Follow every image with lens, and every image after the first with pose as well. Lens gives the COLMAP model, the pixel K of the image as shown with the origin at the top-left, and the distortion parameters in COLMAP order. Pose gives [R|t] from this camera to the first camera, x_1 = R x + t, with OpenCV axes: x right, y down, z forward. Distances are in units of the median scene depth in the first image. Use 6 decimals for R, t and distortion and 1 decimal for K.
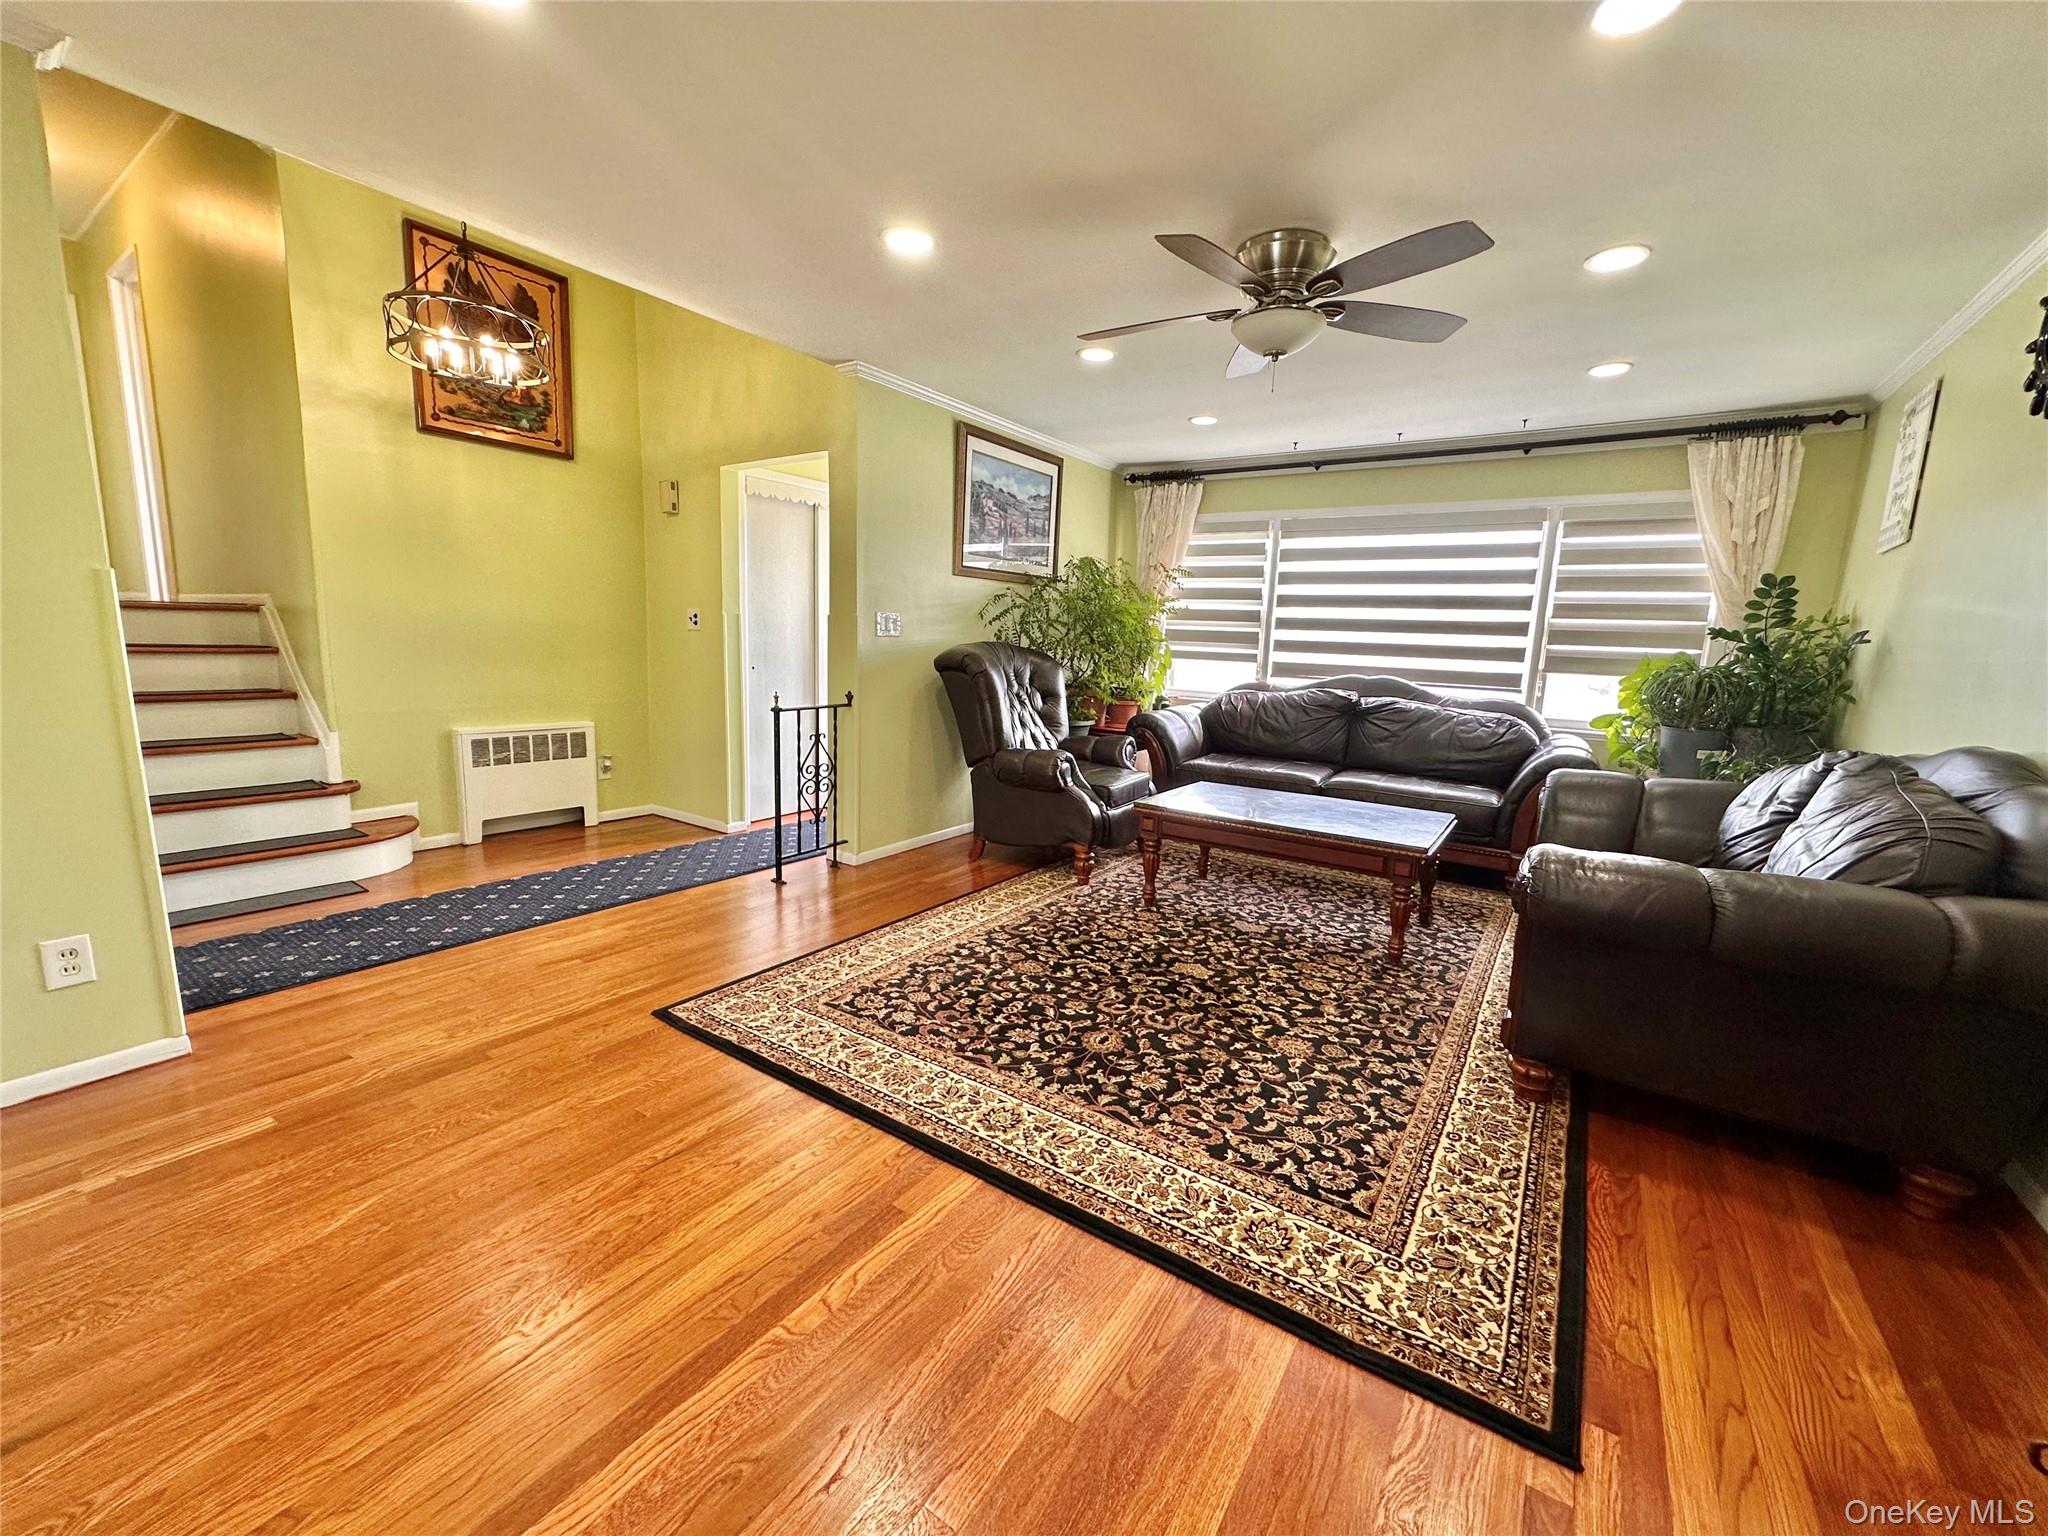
lens RADIAL K [[821.9, 0, 1024.5], [0, 821.9, 768.5], [0, 0, 1]] dist [-0.001247, -0.000045]
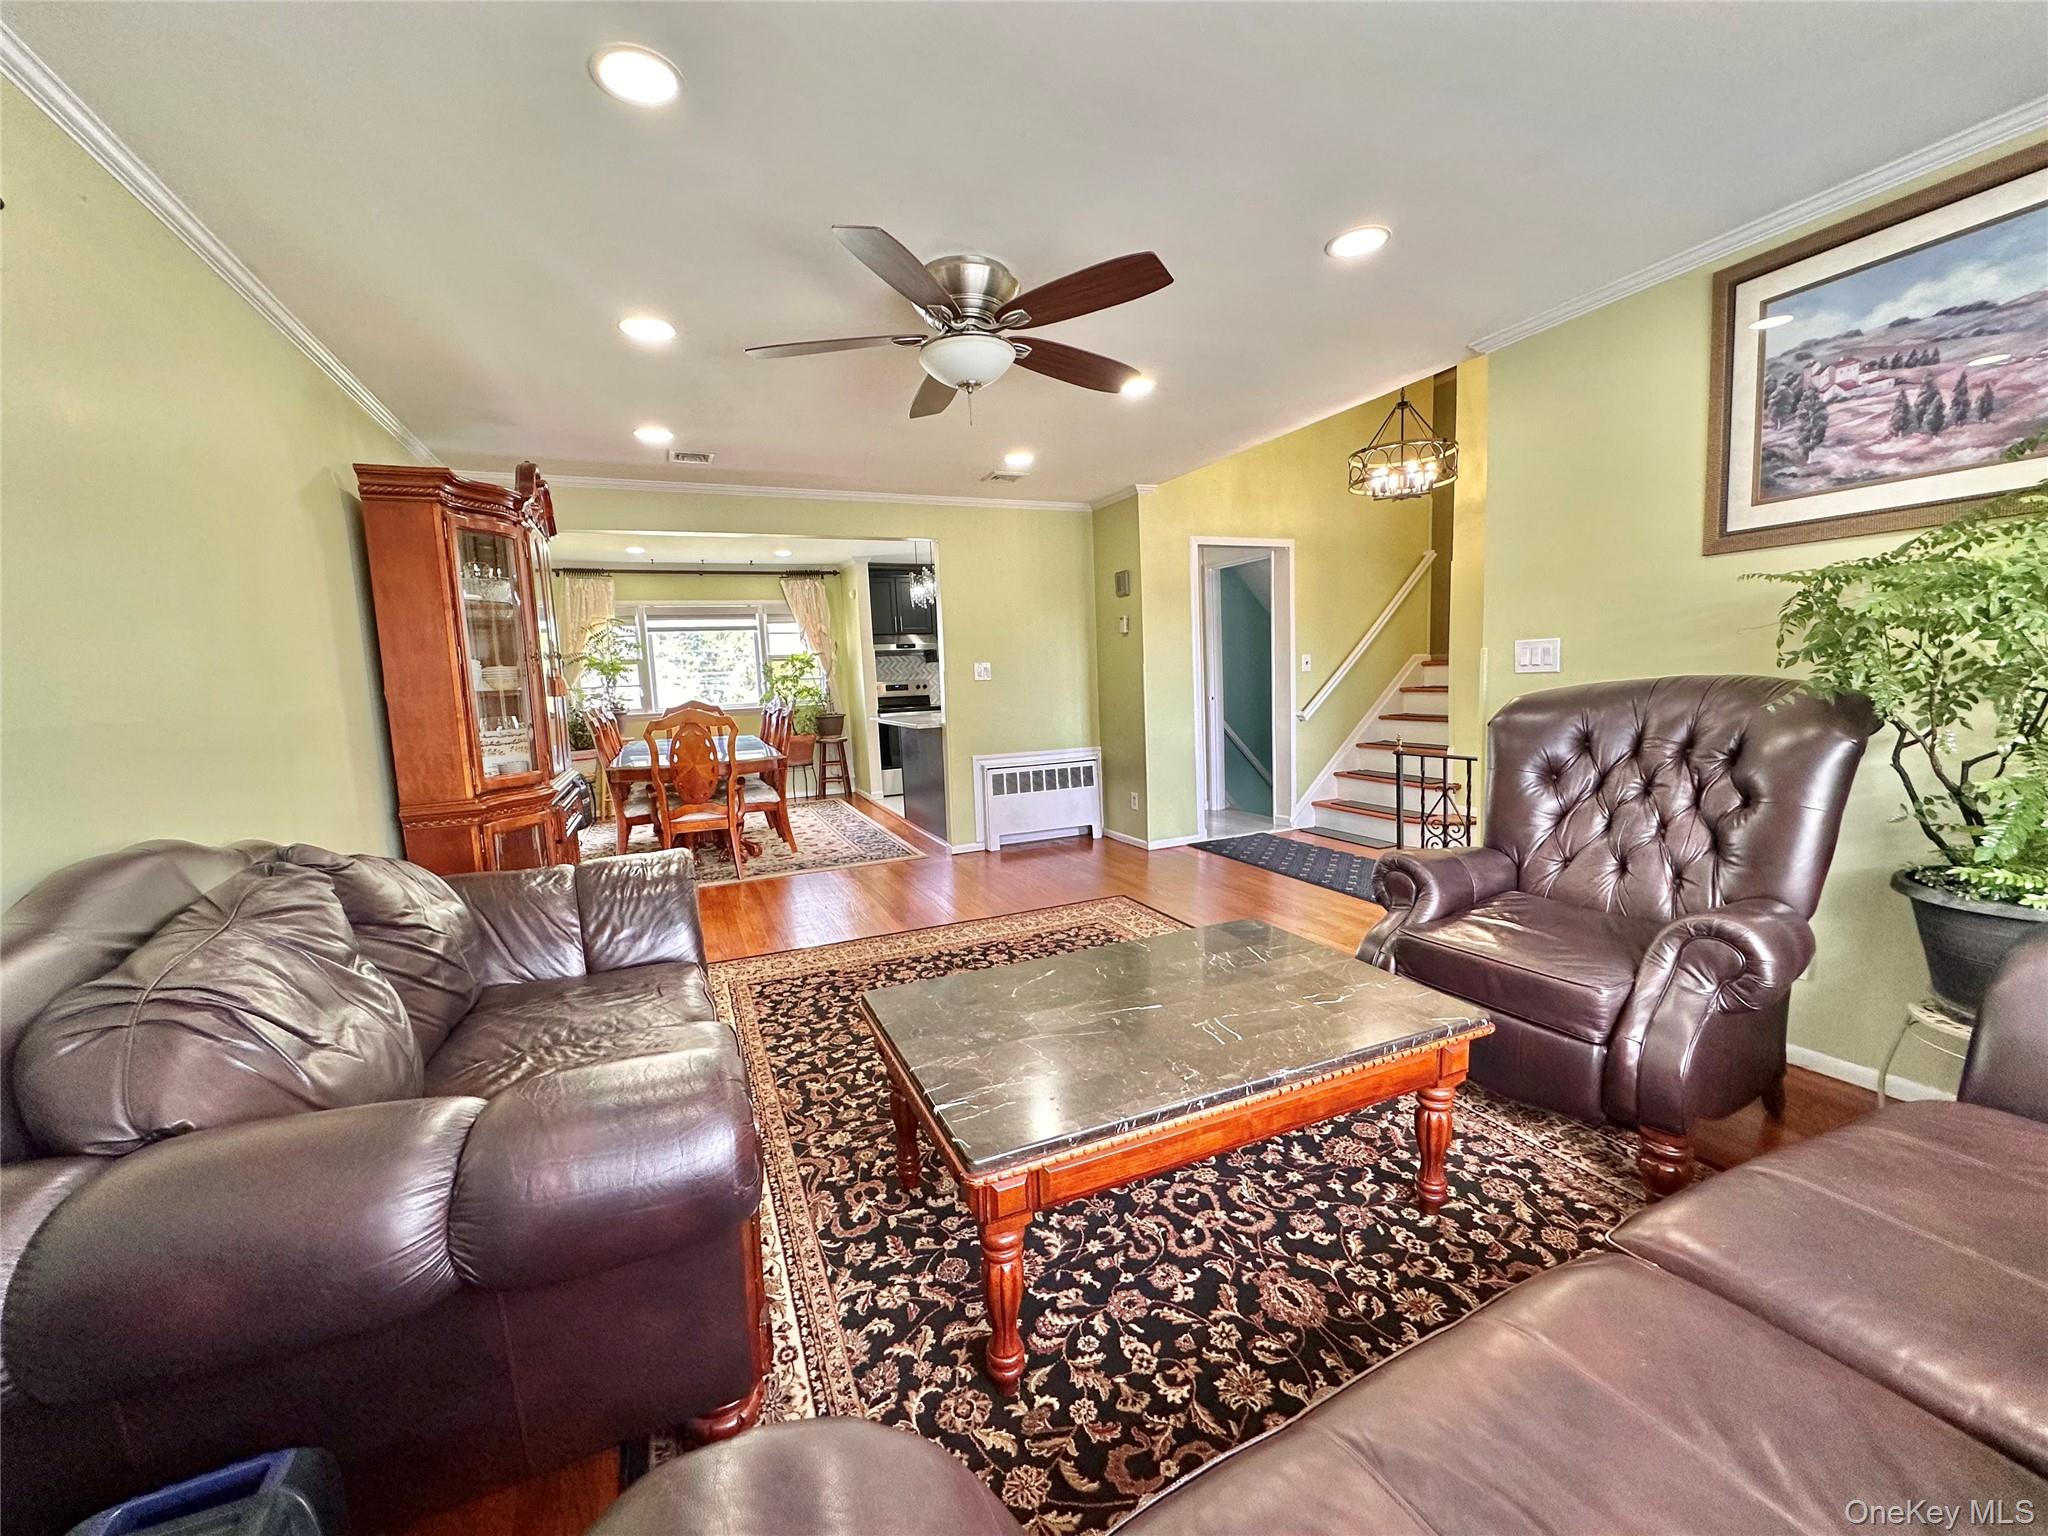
lens RADIAL K [[821.9, 0, 1025.3], [0, 821.9, 765.3], [0, 0, 1]] dist [-0.001247, -0.000045]
pose [[-0.531322, 0.080835, -0.843305, 1.213648], [-0.113032, 0.979773, 0.165132, -0.265852], [0.839596, 0.183059, -0.511438, 1.777731]]
